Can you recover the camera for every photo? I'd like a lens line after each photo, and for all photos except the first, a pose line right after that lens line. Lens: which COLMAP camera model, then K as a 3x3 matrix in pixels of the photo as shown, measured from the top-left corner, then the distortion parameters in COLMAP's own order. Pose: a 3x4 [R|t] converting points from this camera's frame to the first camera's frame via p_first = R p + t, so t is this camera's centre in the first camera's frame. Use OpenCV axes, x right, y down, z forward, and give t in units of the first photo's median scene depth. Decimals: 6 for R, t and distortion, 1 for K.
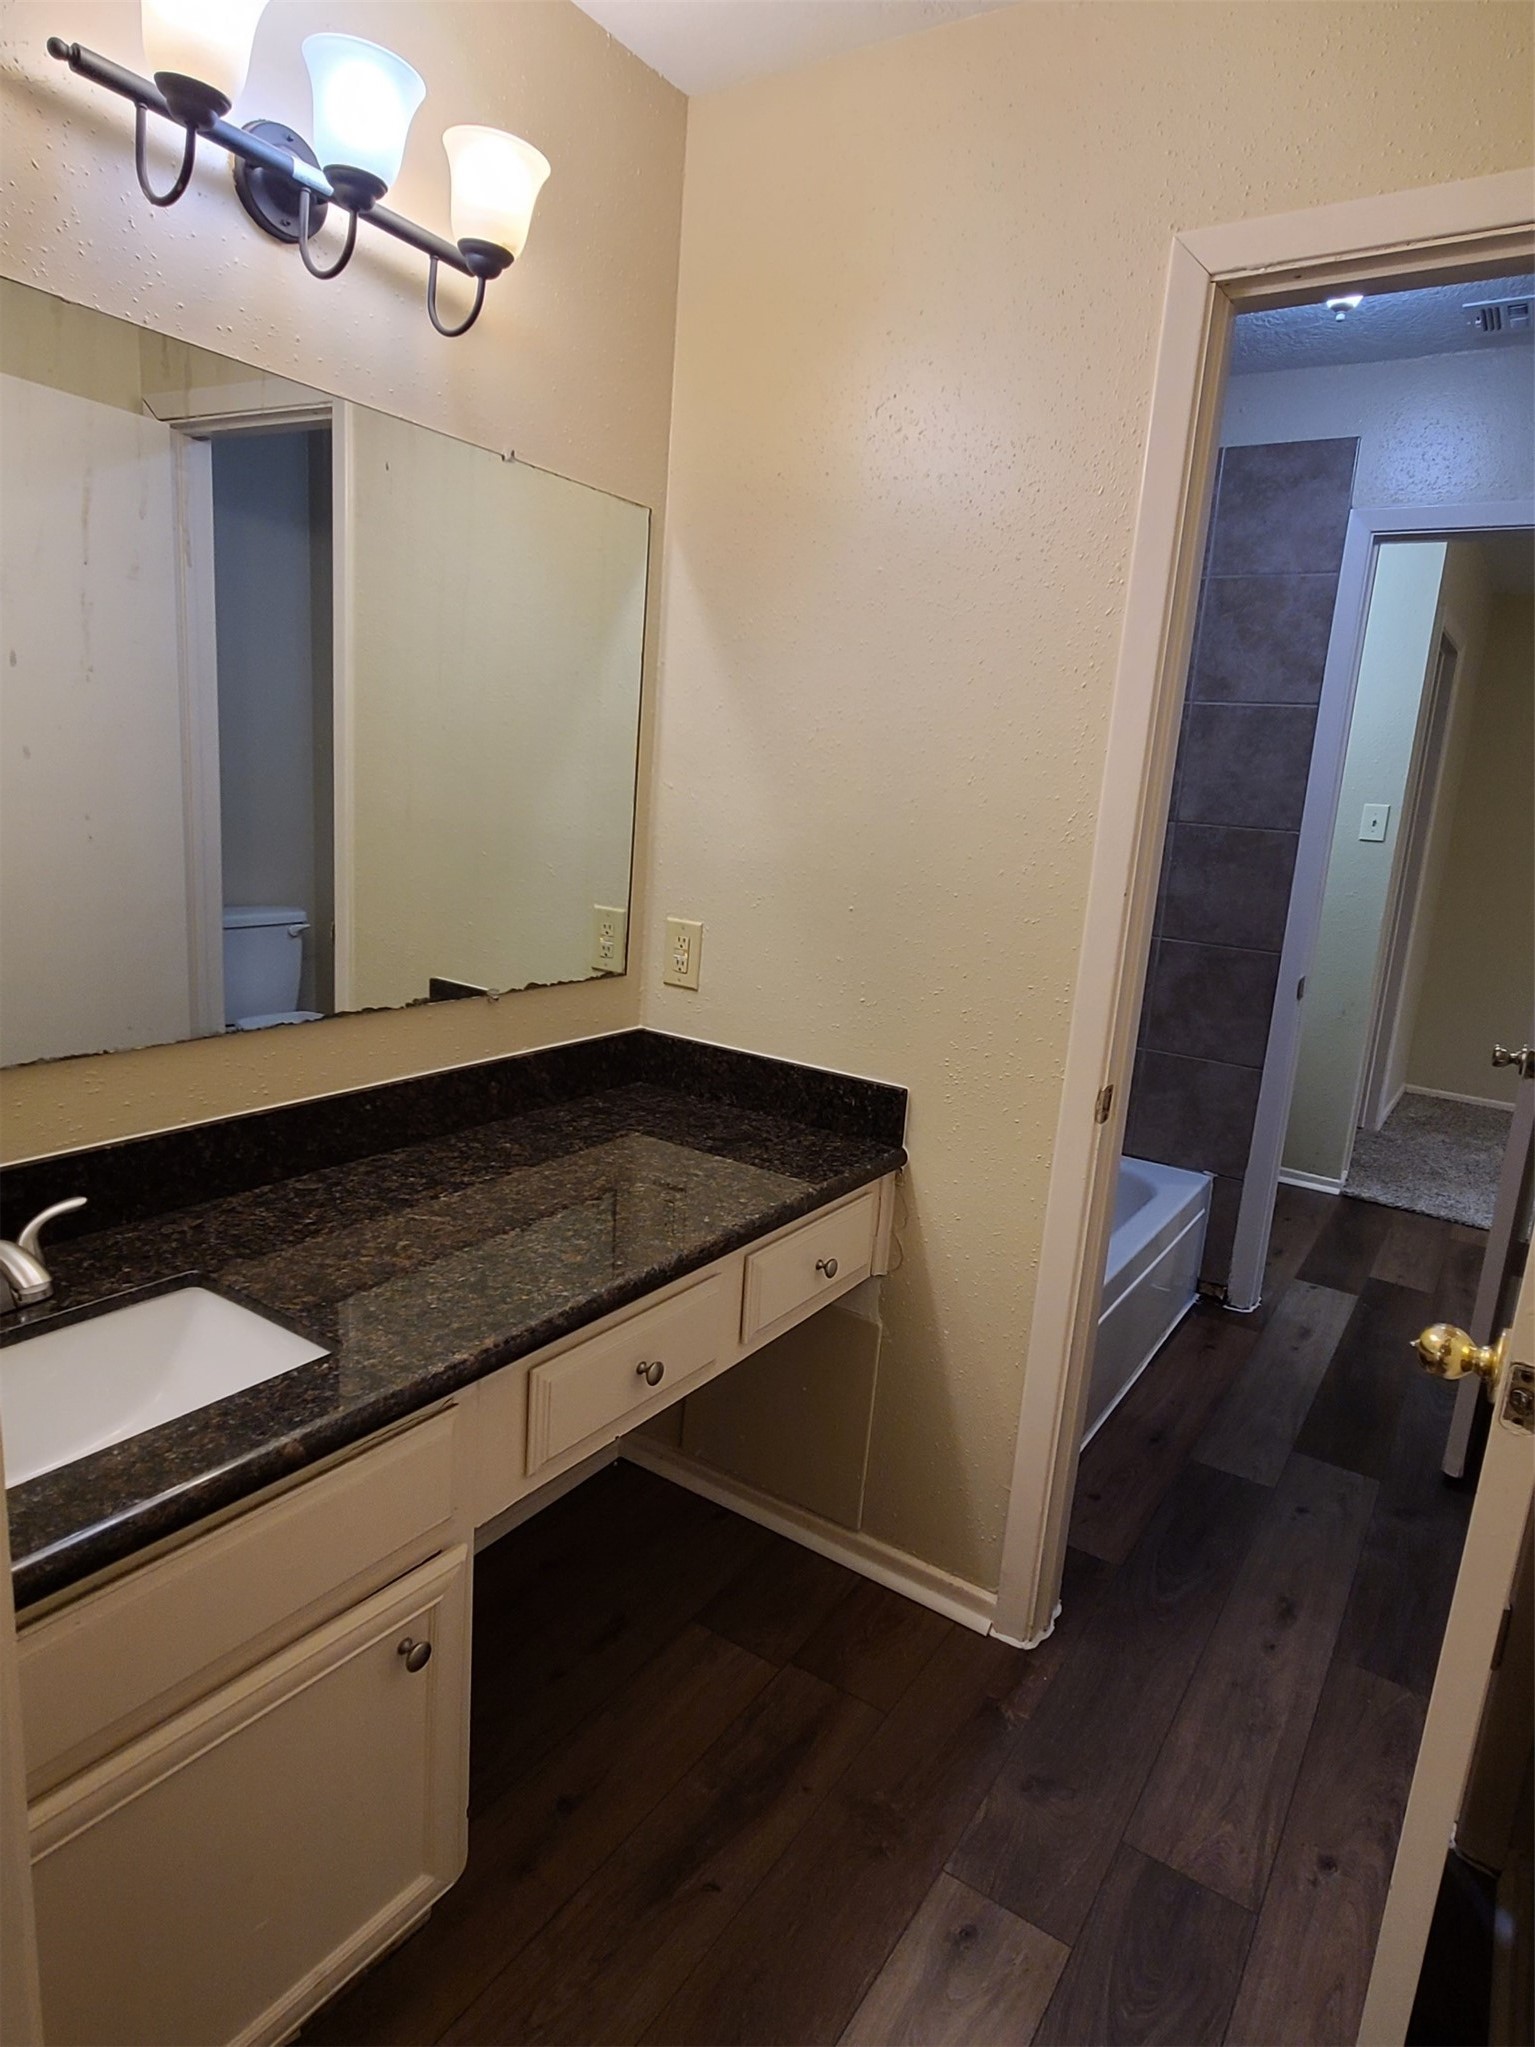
lens RADIAL K [[1179.3, 0, 790.2], [0, 1179.3, 1019.3], [0, 0, 1]] dist [-0.003574, -0.000948]
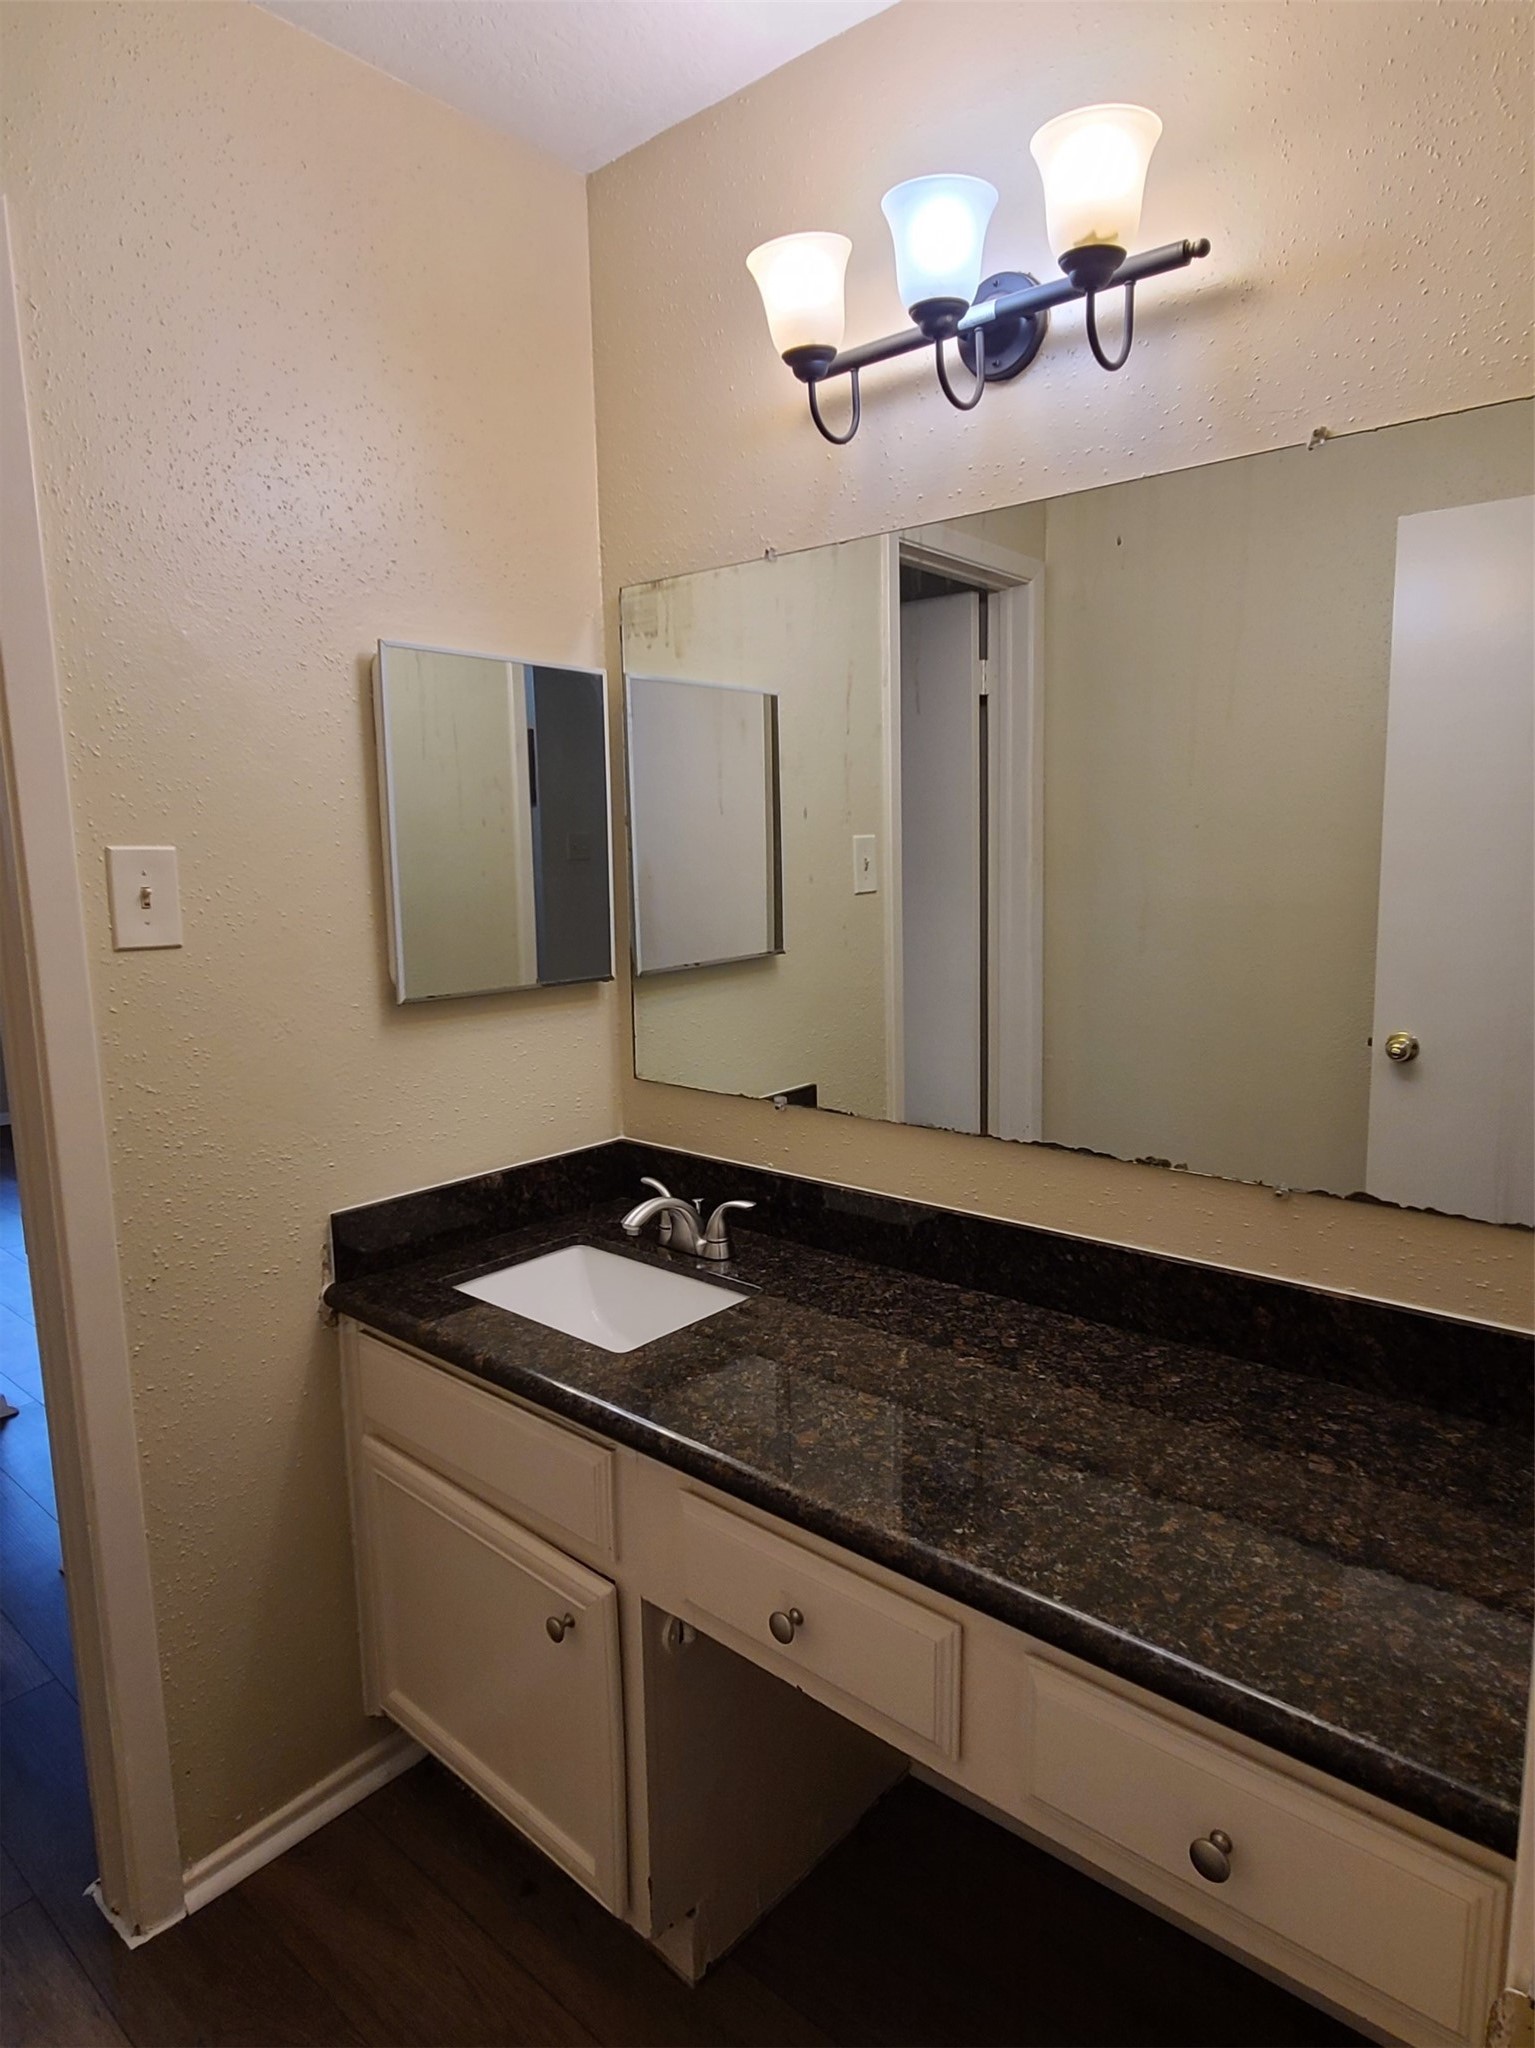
lens RADIAL K [[1129.8, 0, 767.5], [0, 1129.8, 1024.0], [0, 0, 1]] dist [-0.000851, -0.000298]
pose [[-0.104741, 0.071519, -0.991925, 0.528375], [-0.210730, 0.973166, 0.092418, -0.135815], [0.971917, 0.218709, -0.086859, 0.862712]]
